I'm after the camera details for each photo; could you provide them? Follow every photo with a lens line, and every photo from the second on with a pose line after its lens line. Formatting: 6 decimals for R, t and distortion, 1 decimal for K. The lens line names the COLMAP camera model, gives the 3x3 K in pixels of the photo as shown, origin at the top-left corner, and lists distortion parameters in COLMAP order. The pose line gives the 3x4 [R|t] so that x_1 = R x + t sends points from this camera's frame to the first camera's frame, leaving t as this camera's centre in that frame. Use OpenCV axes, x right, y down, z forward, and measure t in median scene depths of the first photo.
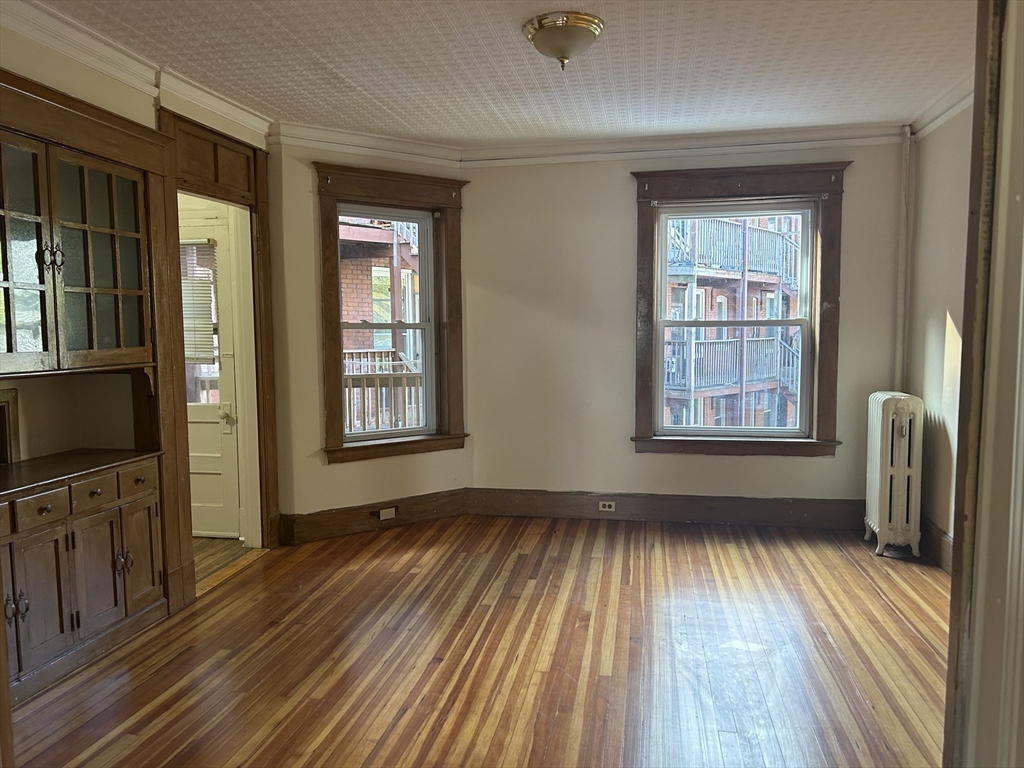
lens RADIAL K [[782.6, 0, 513.1], [0, 782.6, 382.3], [0, 0, 1]] dist [0.050531, -0.057692]
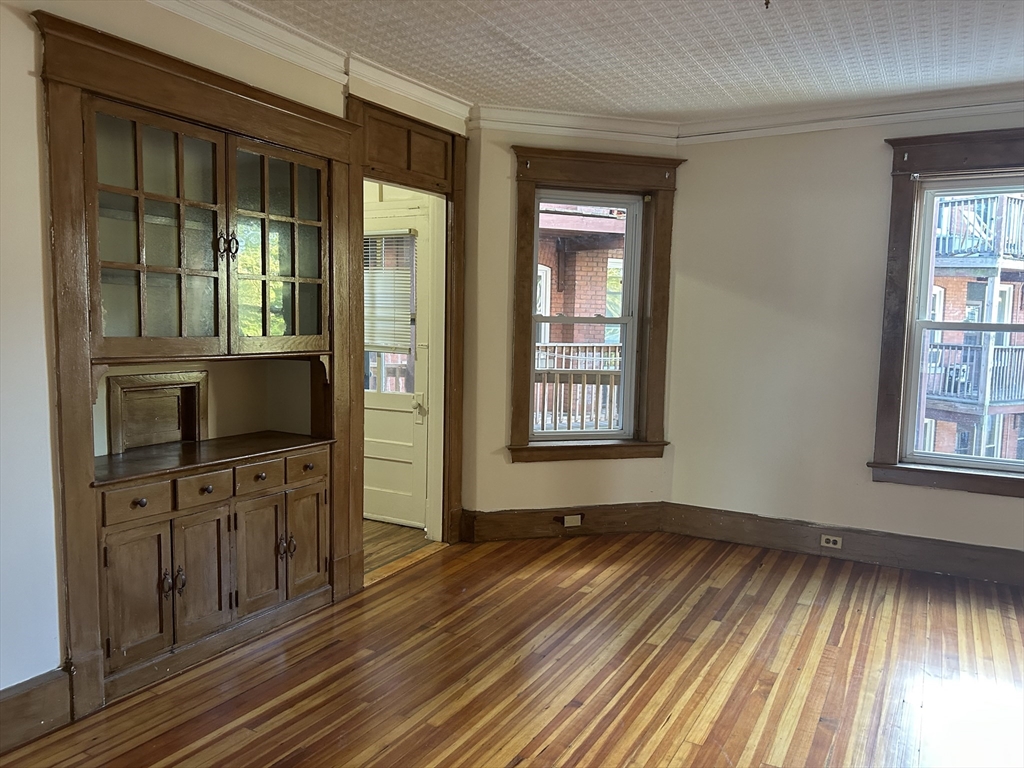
lens RADIAL K [[782.6, 0, 504.9], [0, 782.6, 385.8], [0, 0, 1]] dist [0.050531, -0.057692]
pose [[0.942961, 0.053936, -0.328505, 0.078435], [-0.049533, 0.998535, 0.021764, -0.012122], [0.329198, -0.004250, 0.944251, 0.117629]]
